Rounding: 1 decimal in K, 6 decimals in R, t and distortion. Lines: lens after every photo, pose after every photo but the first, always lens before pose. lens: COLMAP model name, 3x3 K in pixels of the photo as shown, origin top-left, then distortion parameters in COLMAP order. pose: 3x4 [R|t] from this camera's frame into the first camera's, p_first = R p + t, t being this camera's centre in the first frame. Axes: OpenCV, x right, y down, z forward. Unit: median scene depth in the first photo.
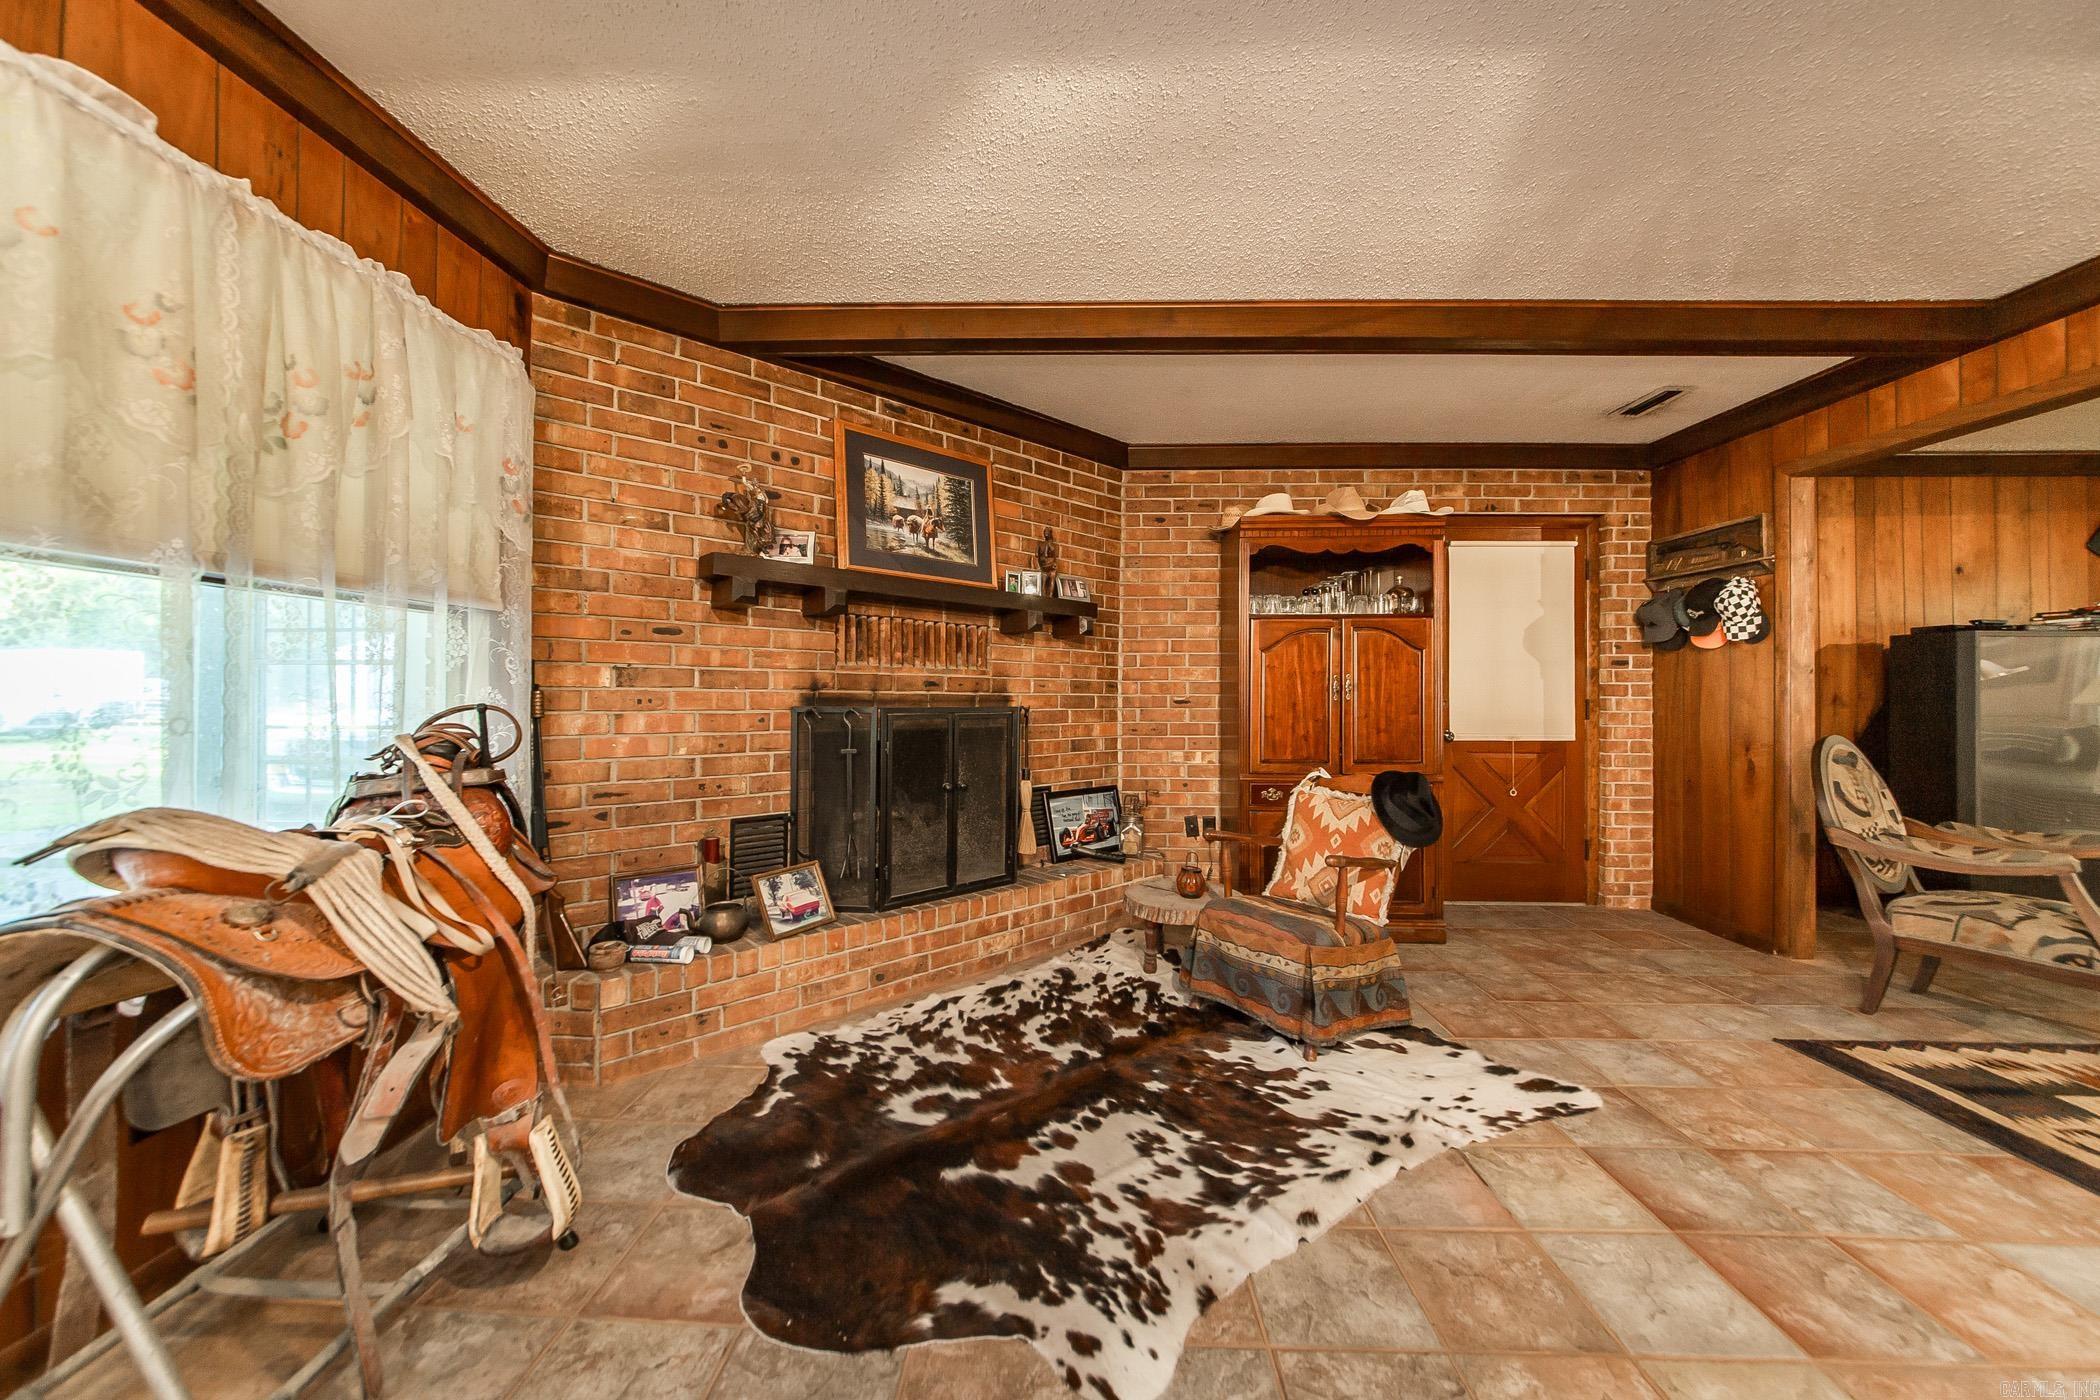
lens RADIAL K [[760.6, 0, 1051.2], [0, 760.6, 686.8], [0, 0, 1]] dist [-0.010760, 0.001153]
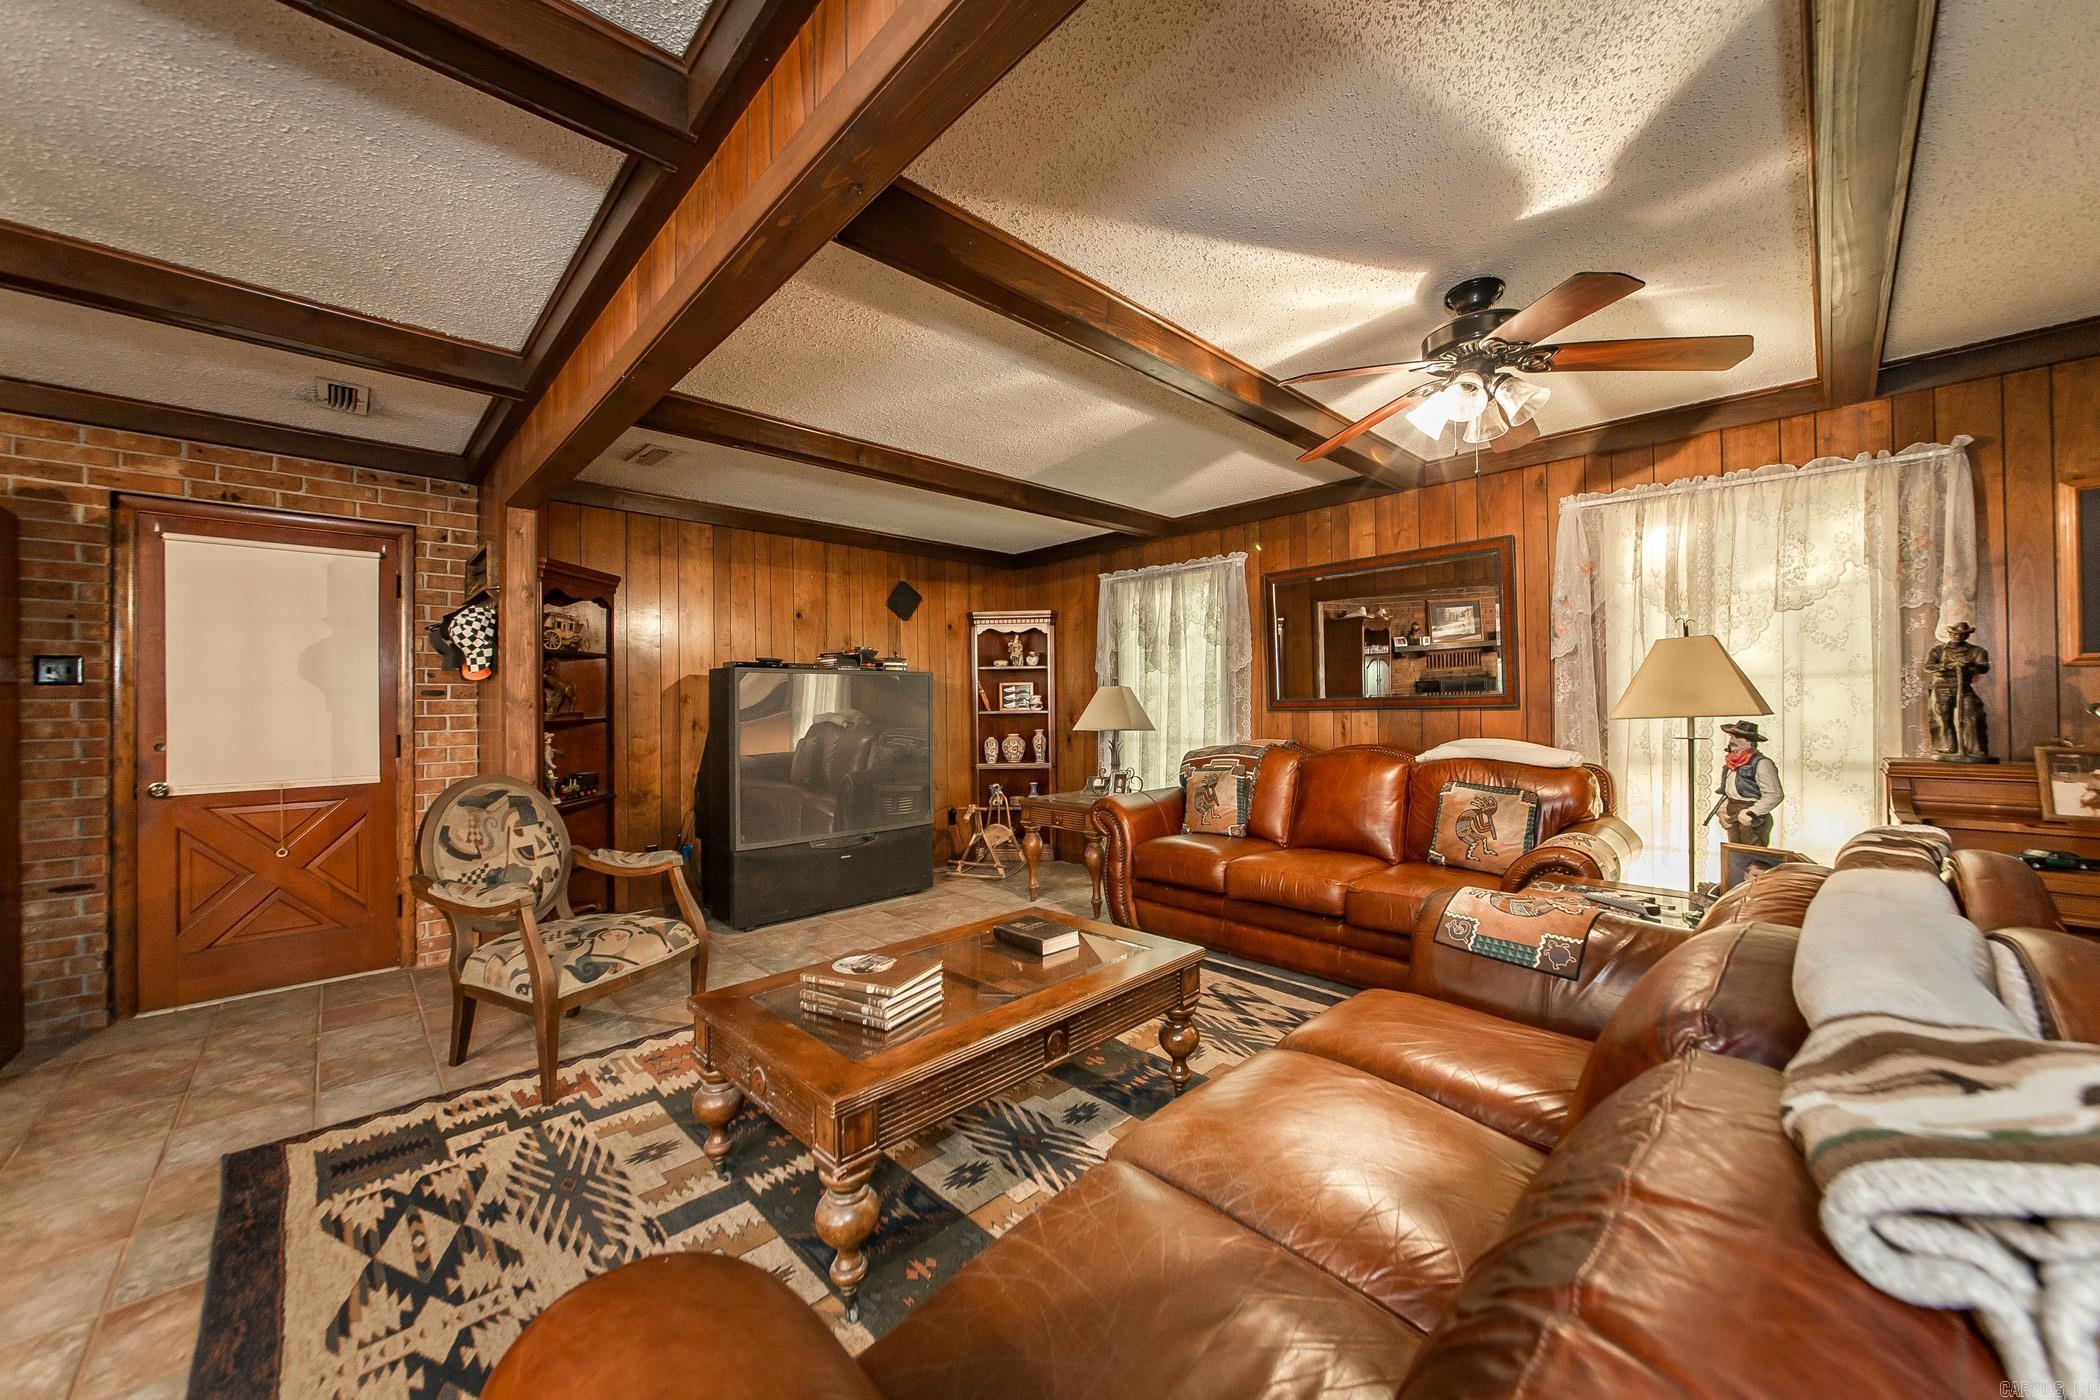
lens RADIAL K [[760.6, 0, 1047.3], [0, 760.6, 696.7], [0, 0, 1]] dist [-0.010760, 0.001153]
pose [[0.705777, -0.006622, 0.708403, 0.759566], [0.005579, 0.999977, 0.003790, -0.032228], [-0.708412, 0.001277, 0.705798, -0.185374]]
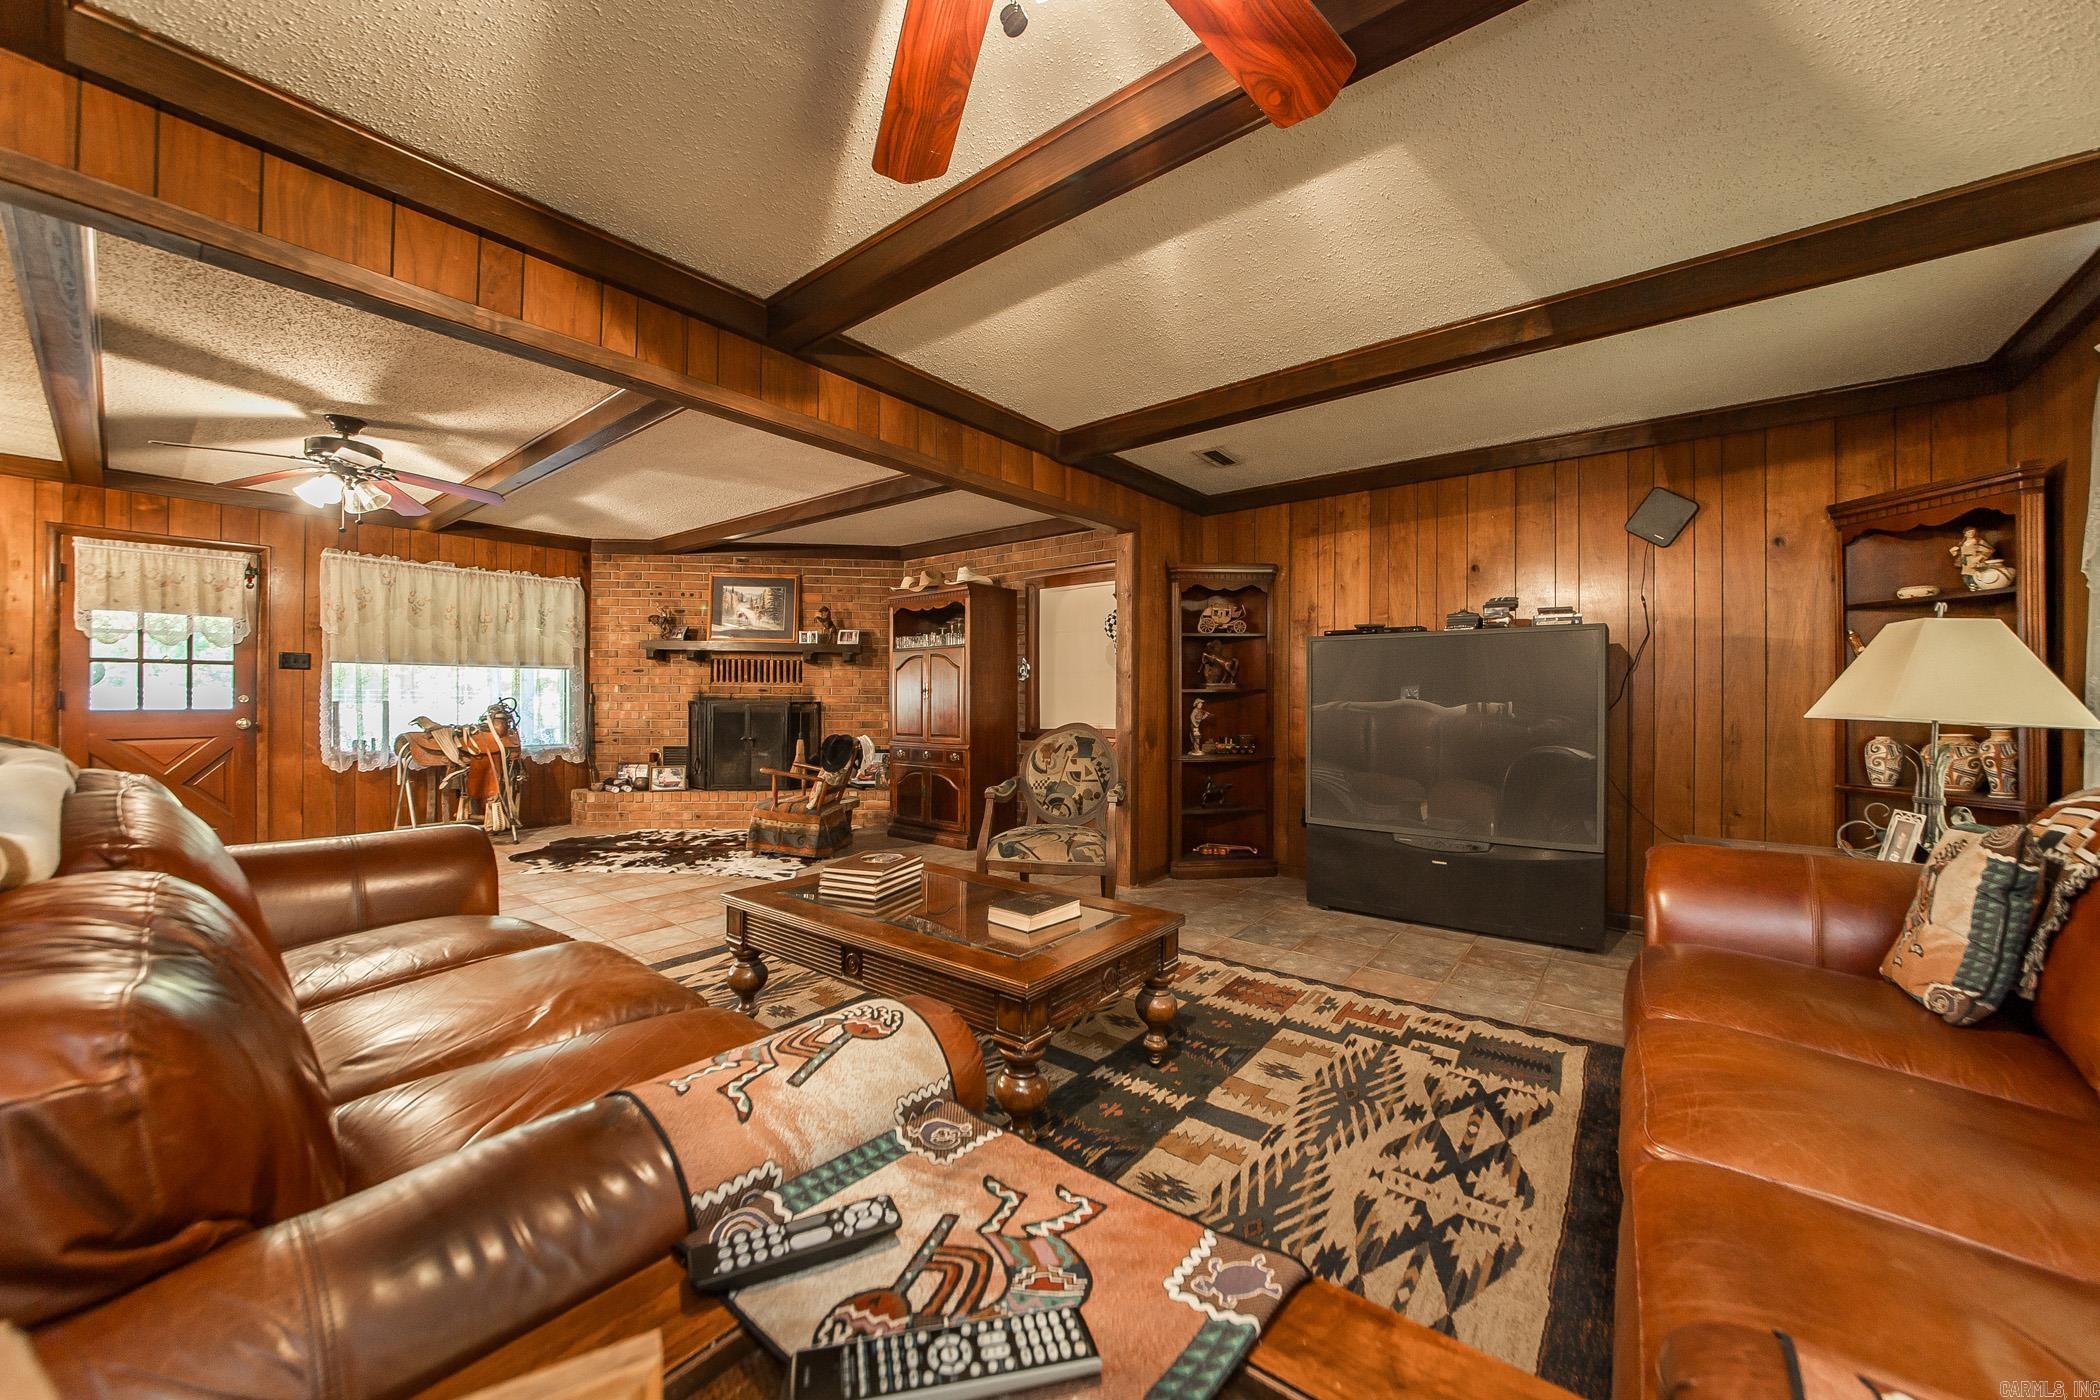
lens RADIAL K [[760.6, 0, 1039.6], [0, 760.6, 697.1], [0, 0, 1]] dist [-0.010760, 0.001153]
pose [[0.798952, -0.002885, -0.601388, 1.652253], [0.004543, 0.999989, 0.001238, 0.014511], [0.601378, -0.003721, 0.798956, -0.186215]]
